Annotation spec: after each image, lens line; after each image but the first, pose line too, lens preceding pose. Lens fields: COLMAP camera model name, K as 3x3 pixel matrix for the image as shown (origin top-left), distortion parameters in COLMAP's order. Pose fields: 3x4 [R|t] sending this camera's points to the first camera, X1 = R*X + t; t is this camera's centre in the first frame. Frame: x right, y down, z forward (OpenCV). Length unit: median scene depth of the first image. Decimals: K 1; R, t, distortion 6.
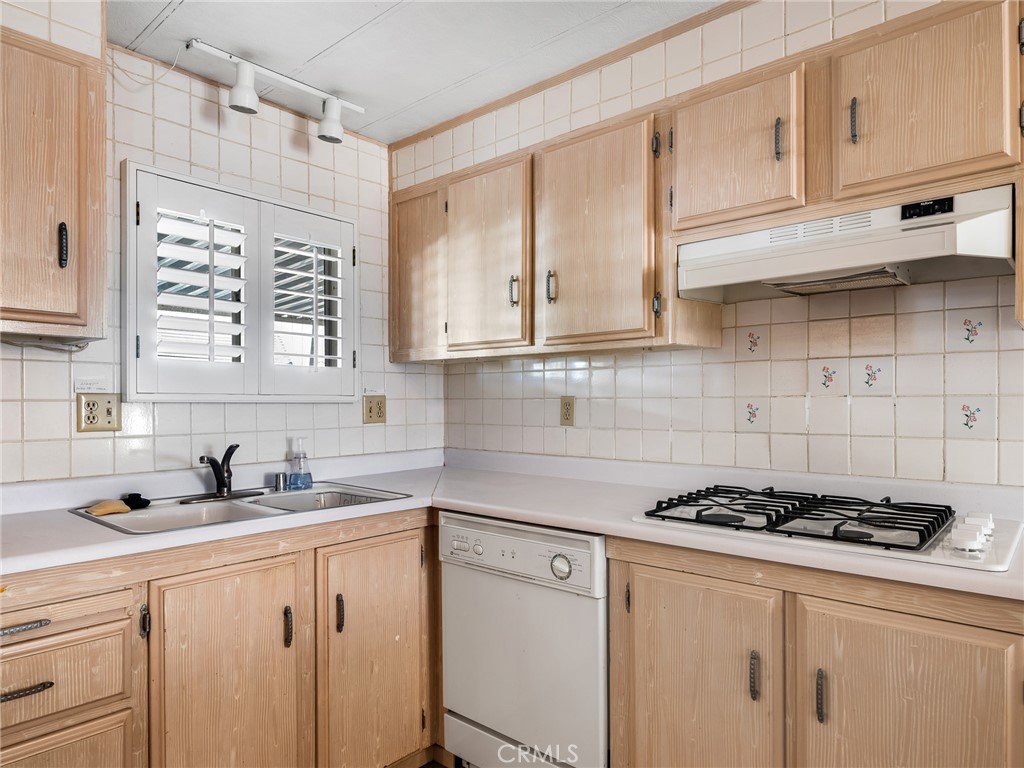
lens RADIAL K [[632.9, 0, 512.4], [0, 632.9, 405.5], [0, 0, 1]] dist [-0.005122, -0.000655]
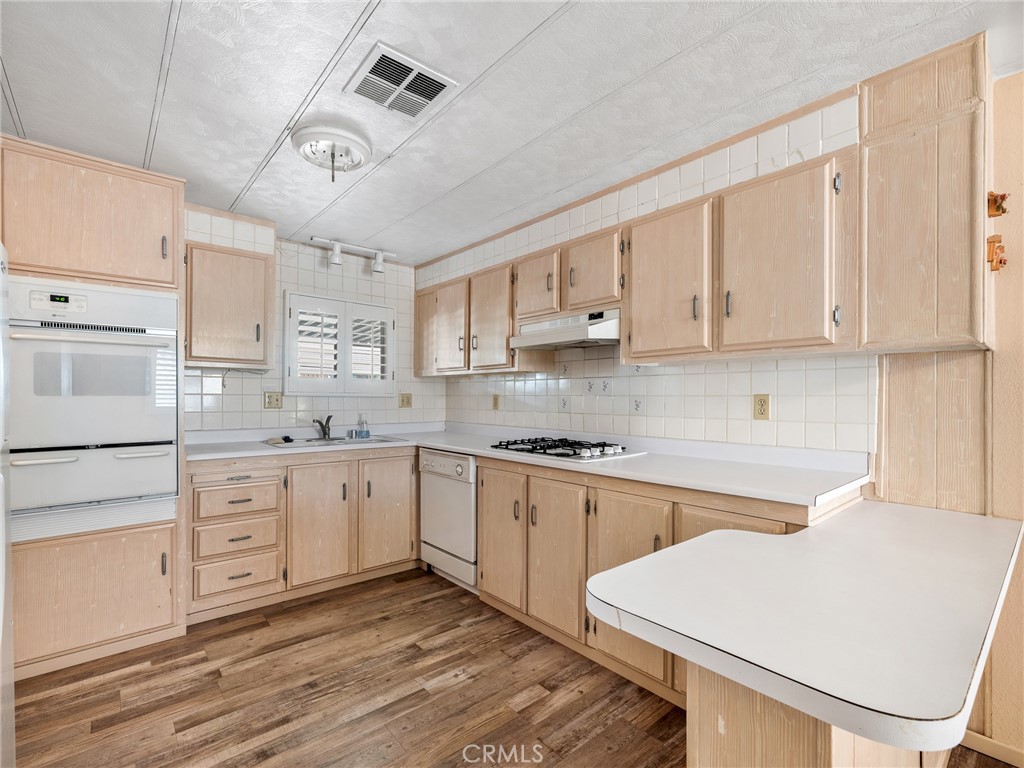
lens RADIAL K [[473.2, 0, 518.0], [0, 473.2, 396.6], [0, 0, 1]] dist [-0.002117, -0.000523]
pose [[0.991419, 0.008095, -0.130471, 0.441752], [-0.009225, 0.999925, -0.008056, 0.003307], [0.130396, 0.009190, 0.991419, -0.574337]]
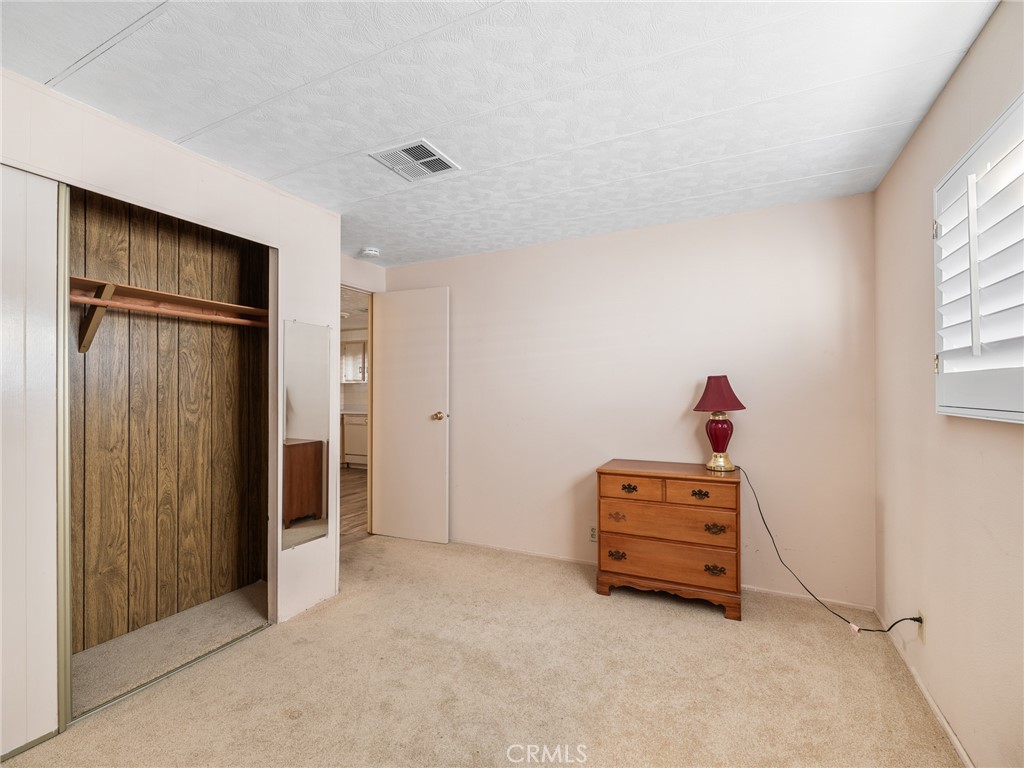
lens RADIAL K [[473.2, 0, 512.0], [0, 473.2, 388.7], [0, 0, 1]] dist [-0.002117, -0.000523]
pose [[0.967661, 0.003646, 0.252228, 0.238877], [0.002558, 0.999702, -0.024267, 0.058060], [-0.252241, 0.024127, 0.967364, -3.115956]]
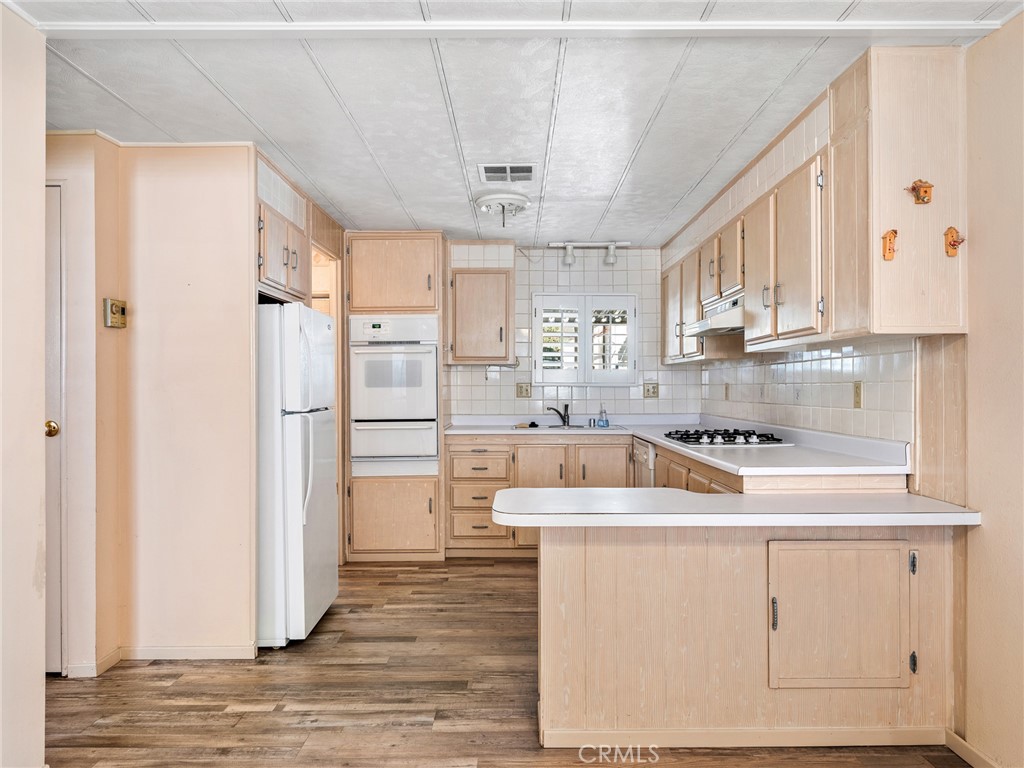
lens RADIAL K [[746.1, 0, 512.5], [0, 746.1, 383.9], [0, 0, 1]] dist [0.004459, -0.000130]
pose [[0.654346, -0.000792, -0.756195, 1.612496], [-0.005185, 0.999971, -0.005534, 0.001844], [0.756178, 0.007542, 0.654323, -1.031914]]
